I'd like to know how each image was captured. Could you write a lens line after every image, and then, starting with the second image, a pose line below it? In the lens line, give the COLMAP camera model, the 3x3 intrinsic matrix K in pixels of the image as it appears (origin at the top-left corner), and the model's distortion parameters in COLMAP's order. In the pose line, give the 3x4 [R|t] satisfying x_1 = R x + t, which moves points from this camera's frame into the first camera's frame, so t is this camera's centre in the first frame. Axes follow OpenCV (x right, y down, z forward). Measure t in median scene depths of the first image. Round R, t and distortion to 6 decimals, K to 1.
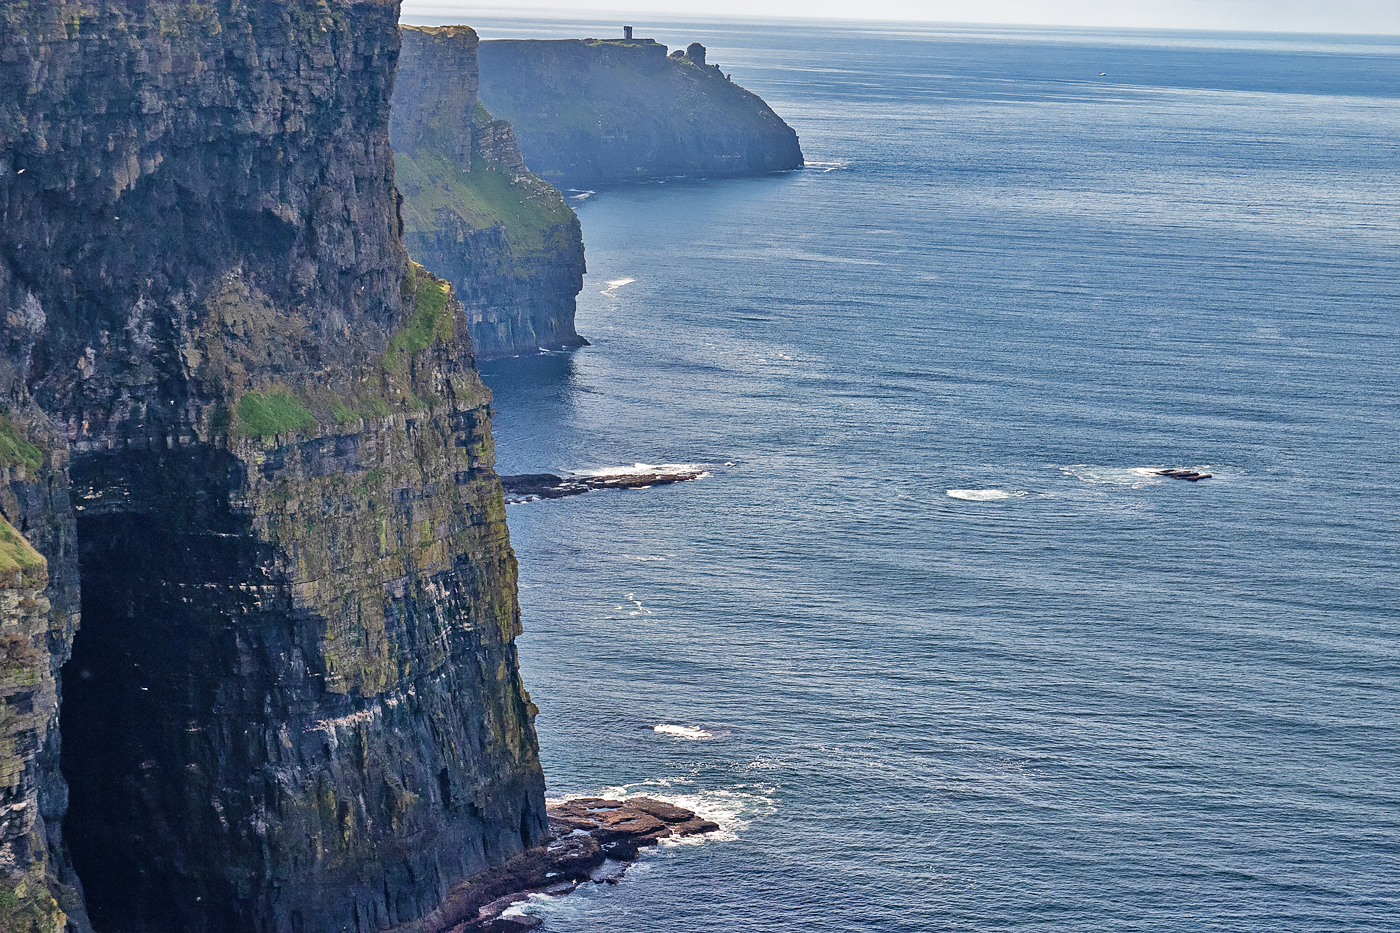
lens RADIAL K [[3478.4, 0, 706.4], [0, 3478.4, 472.1], [0, 0, 1]] dist [0.212110, 0.000000]
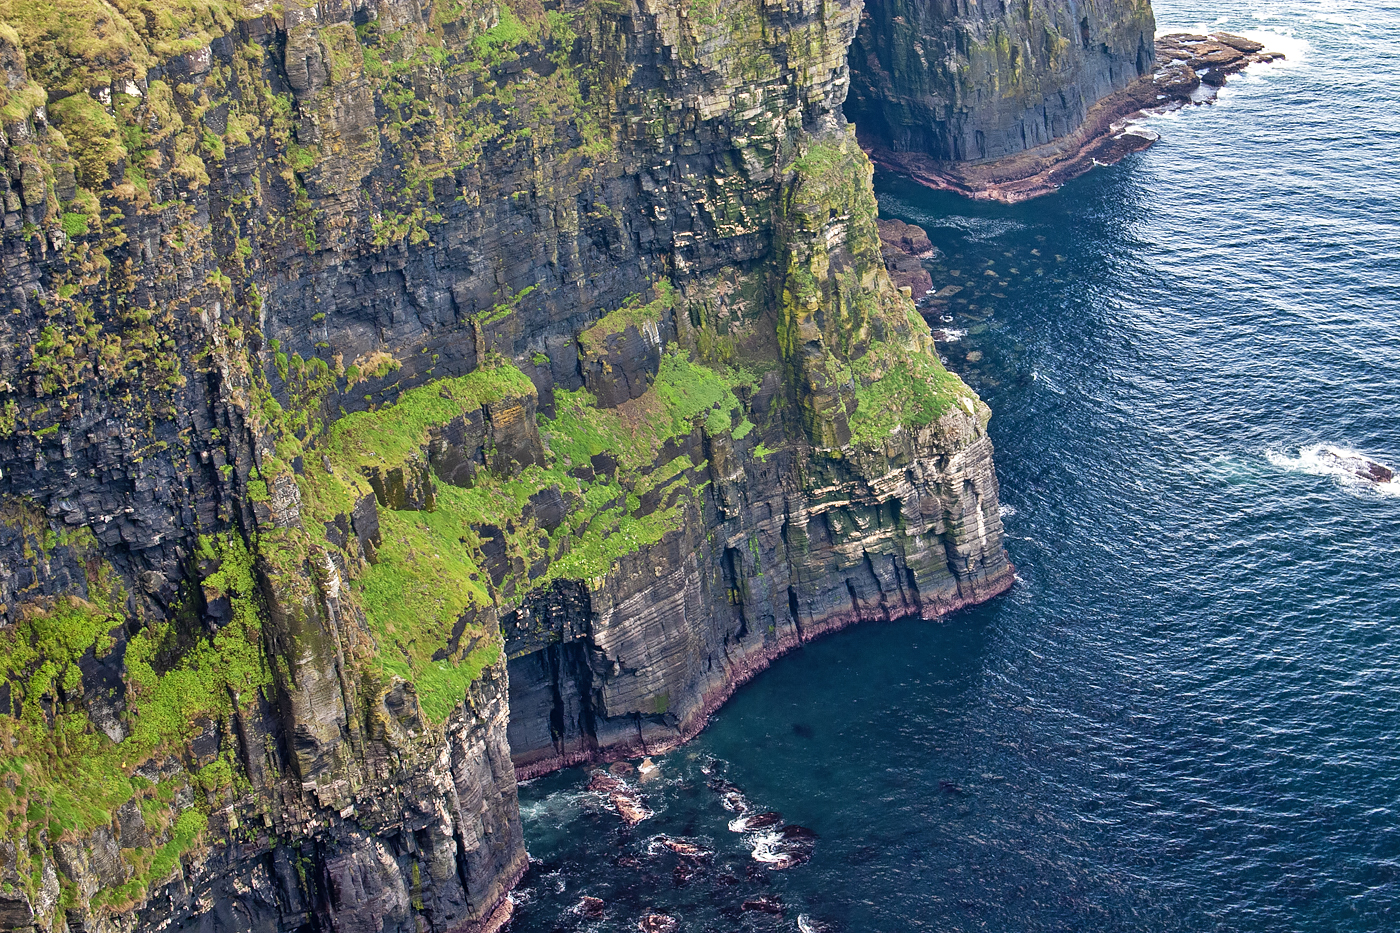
lens RADIAL K [[2435.0, 0, 697.2], [0, 2435.0, 467.5], [0, 0, 1]] dist [0.019000, 0.000000]
pose [[0.985476, 0.027413, -0.167590, -0.060820], [0.021483, 0.958830, 0.283166, -0.013516], [0.168453, -0.282654, 0.944315, 0.078495]]
